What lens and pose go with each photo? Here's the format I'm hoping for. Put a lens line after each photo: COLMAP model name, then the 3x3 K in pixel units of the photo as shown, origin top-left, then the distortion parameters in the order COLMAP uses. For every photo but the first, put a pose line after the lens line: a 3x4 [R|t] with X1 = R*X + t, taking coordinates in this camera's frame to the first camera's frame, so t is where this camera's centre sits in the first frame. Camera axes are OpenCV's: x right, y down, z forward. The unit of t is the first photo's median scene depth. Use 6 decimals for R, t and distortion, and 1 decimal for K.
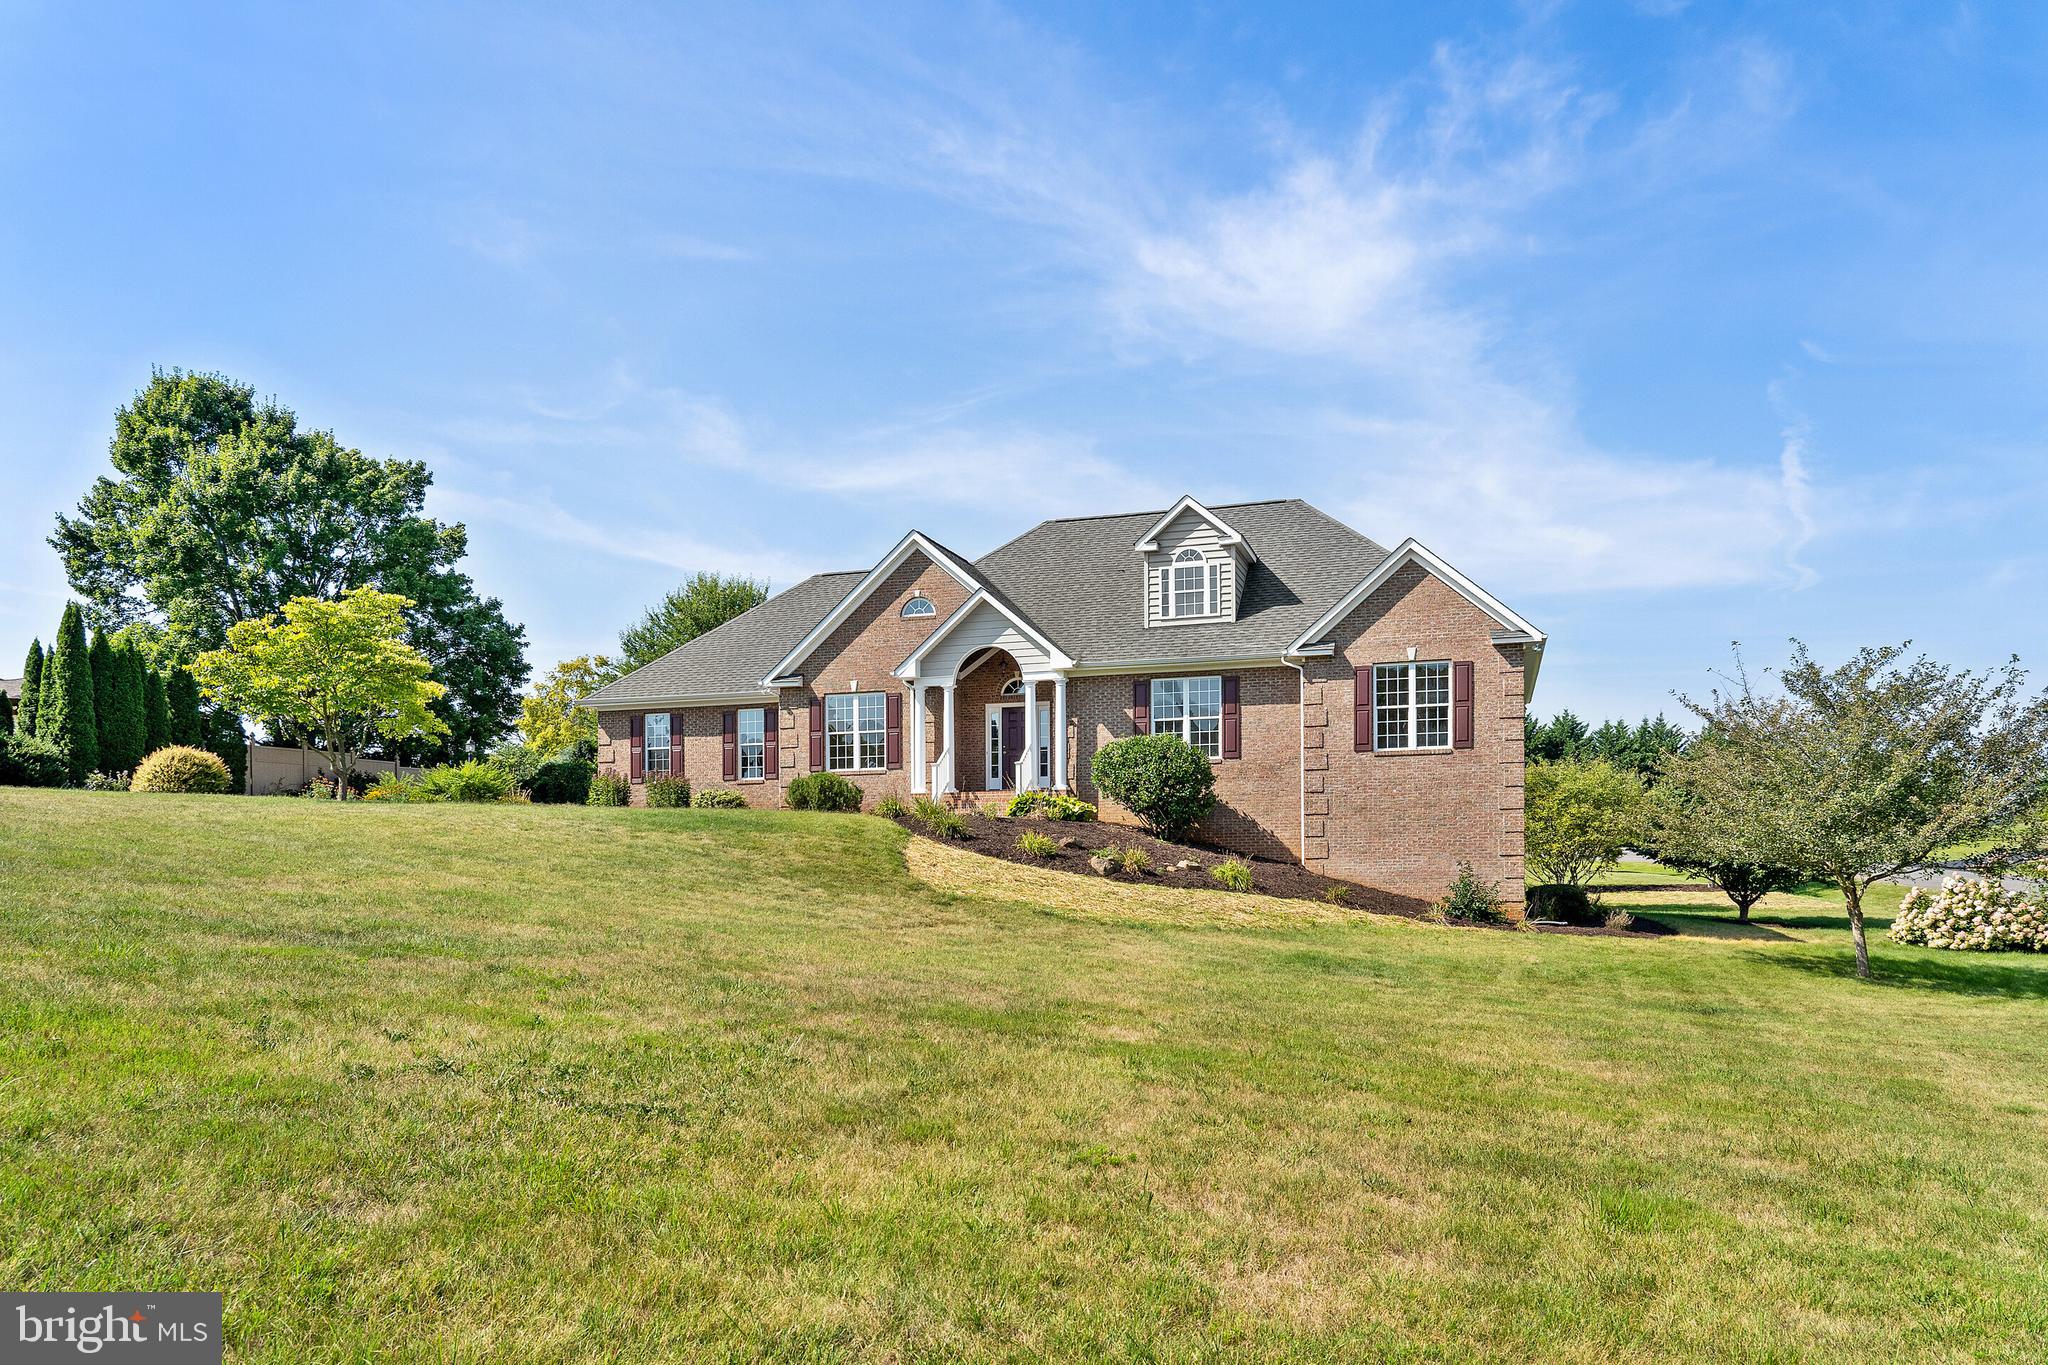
lens RADIAL K [[1421.1, 0, 1031.3], [0, 1421.1, 872.0], [0, 0, 1]] dist [0.005822, 0.003582]
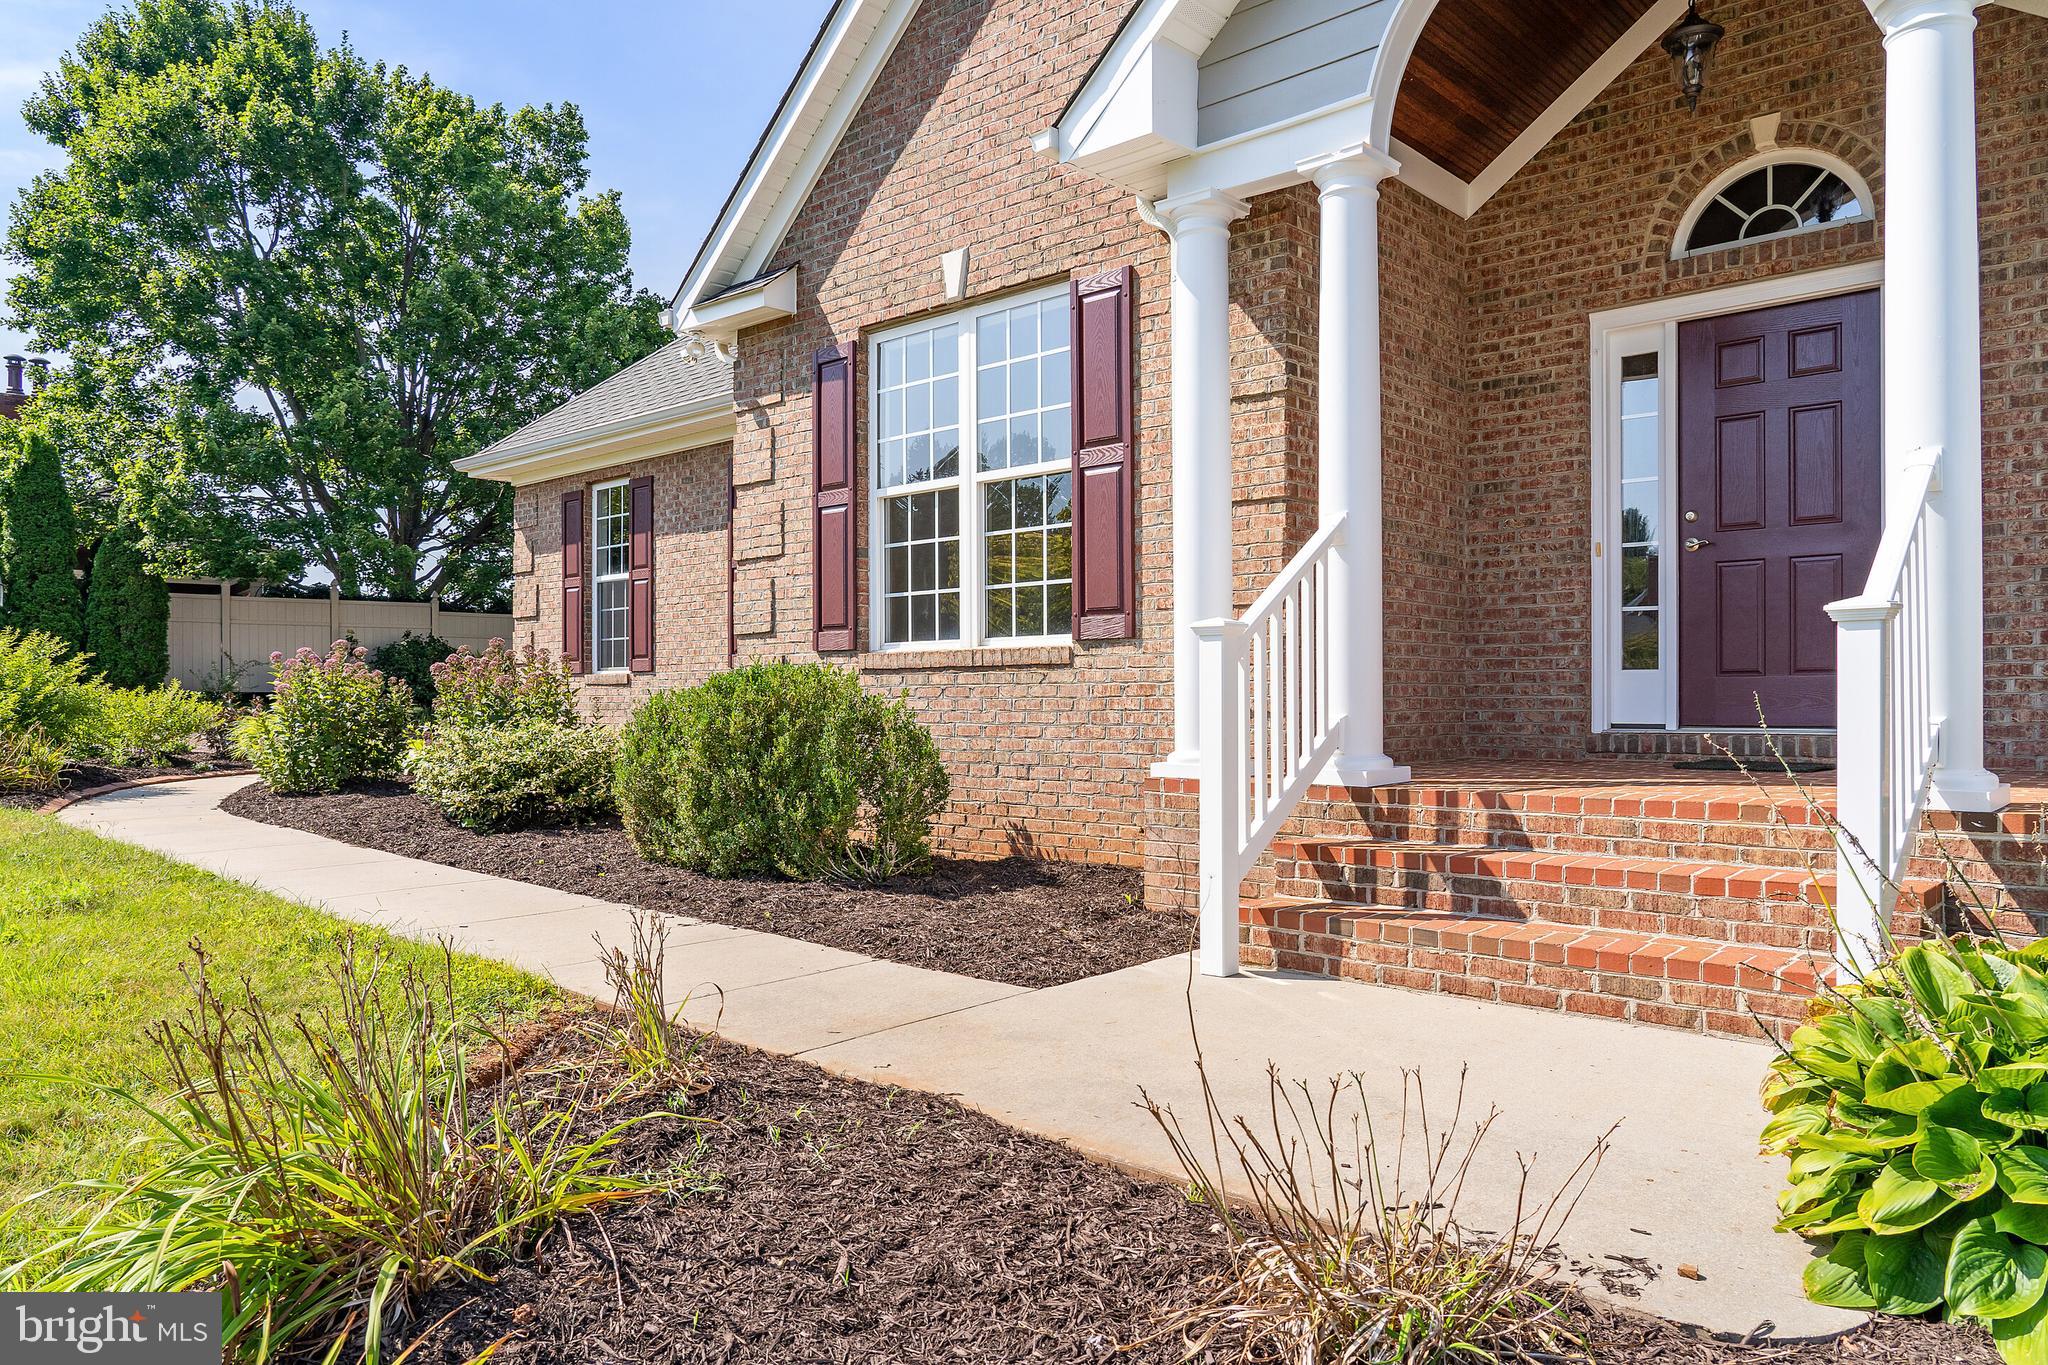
lens RADIAL K [[1324.4, 0, 1024.0], [0, 1324.4, 682.5], [0, 0, 1]] dist [-0.037524, 0.018307]
pose [[0.896003, 0.005804, -0.444010, -0.022671], [-0.007767, 0.999966, -0.002604, -0.069034], [0.443980, 0.005782, 0.896018, 0.859108]]
